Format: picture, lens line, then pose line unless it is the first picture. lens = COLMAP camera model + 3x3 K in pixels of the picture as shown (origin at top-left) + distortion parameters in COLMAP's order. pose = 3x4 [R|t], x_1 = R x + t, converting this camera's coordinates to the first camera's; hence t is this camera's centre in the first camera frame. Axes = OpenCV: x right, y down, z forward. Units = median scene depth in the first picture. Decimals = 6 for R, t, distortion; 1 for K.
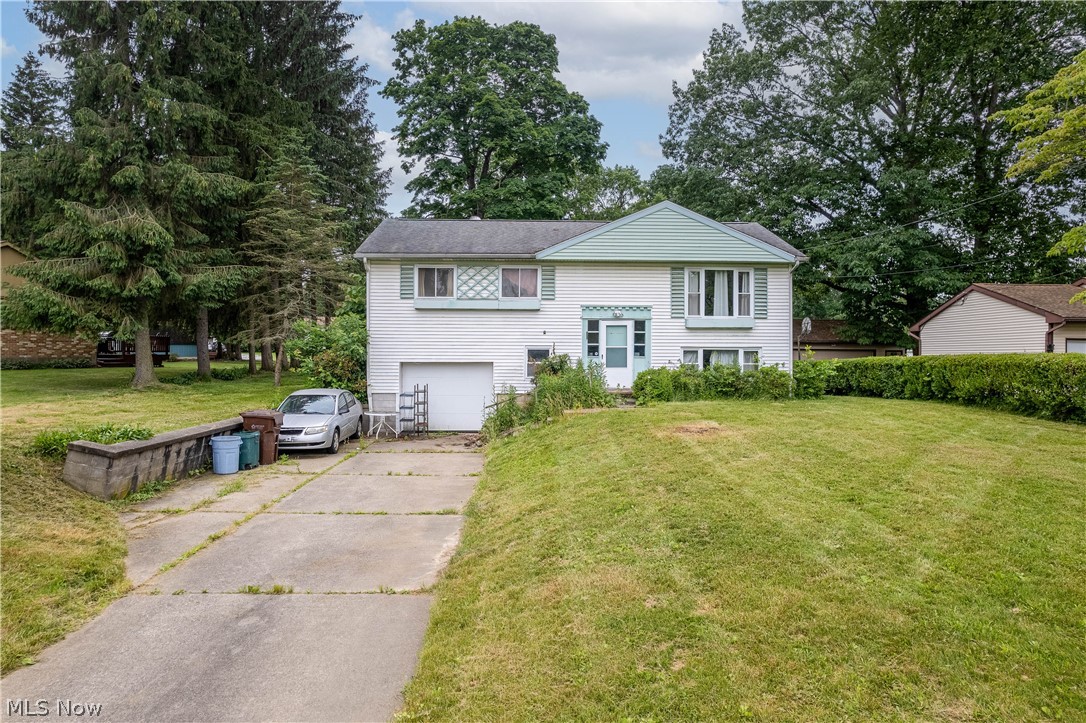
lens RADIAL K [[687.4, 0, 543.0], [0, 687.4, 361.5], [0, 0, 1]] dist [-0.079809, 0.056766]
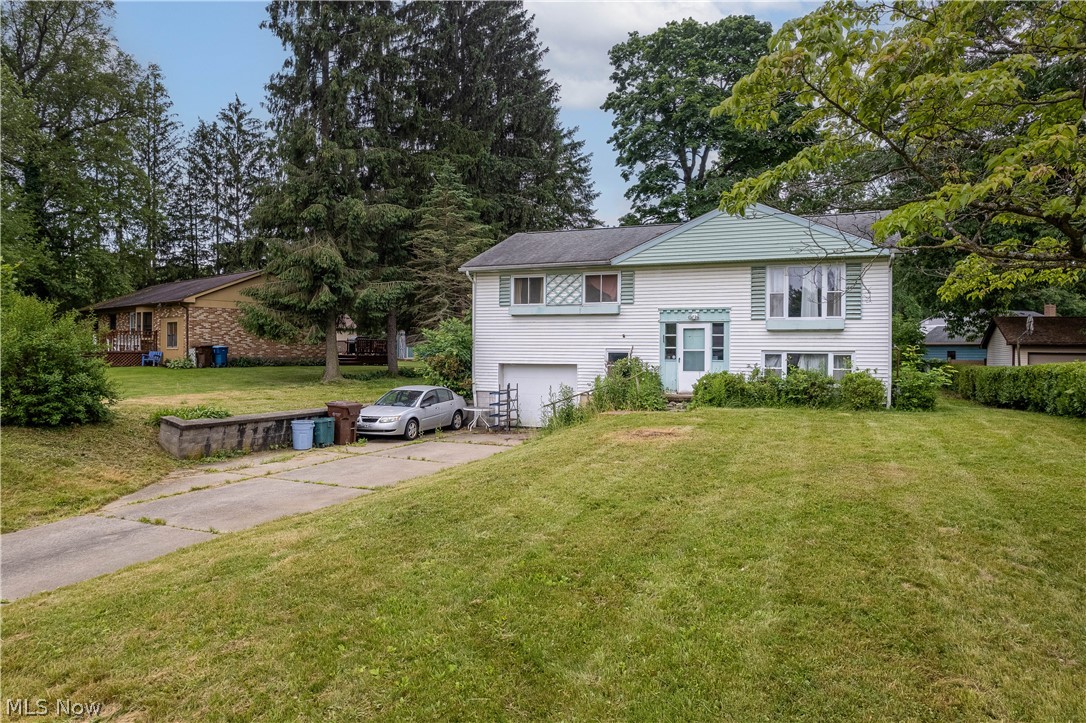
lens RADIAL K [[687.4, 0, 543.0], [0, 687.4, 361.5], [0, 0, 1]] dist [-0.079809, 0.056766]
pose [[0.910256, 0.009122, -0.413945, 0.317255], [-0.010221, 0.999948, -0.000441, -0.002406], [0.413919, 0.004633, 0.910302, 0.016095]]
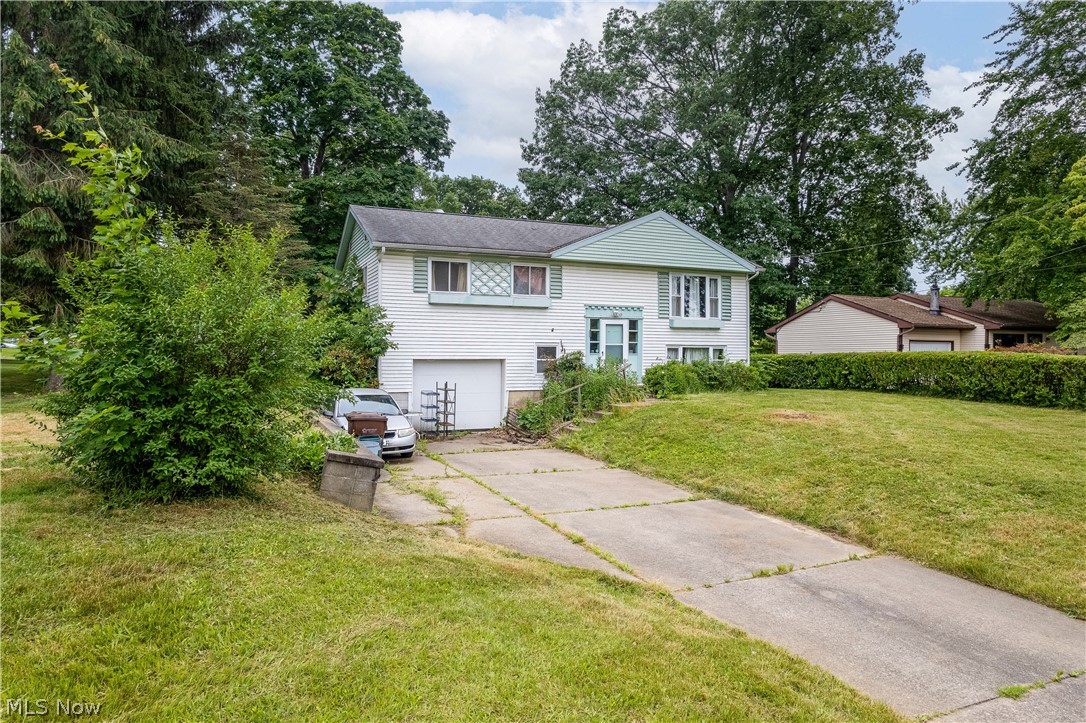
lens RADIAL K [[689.0, 0, 524.6], [0, 689.0, 378.0], [0, 0, 1]] dist [-0.049918, 0.002185]
pose [[0.930268, -0.012595, 0.366666, -0.414966], [0.003407, 0.999664, 0.025695, 0.002874], [-0.366866, -0.022654, 0.929998, 0.056849]]
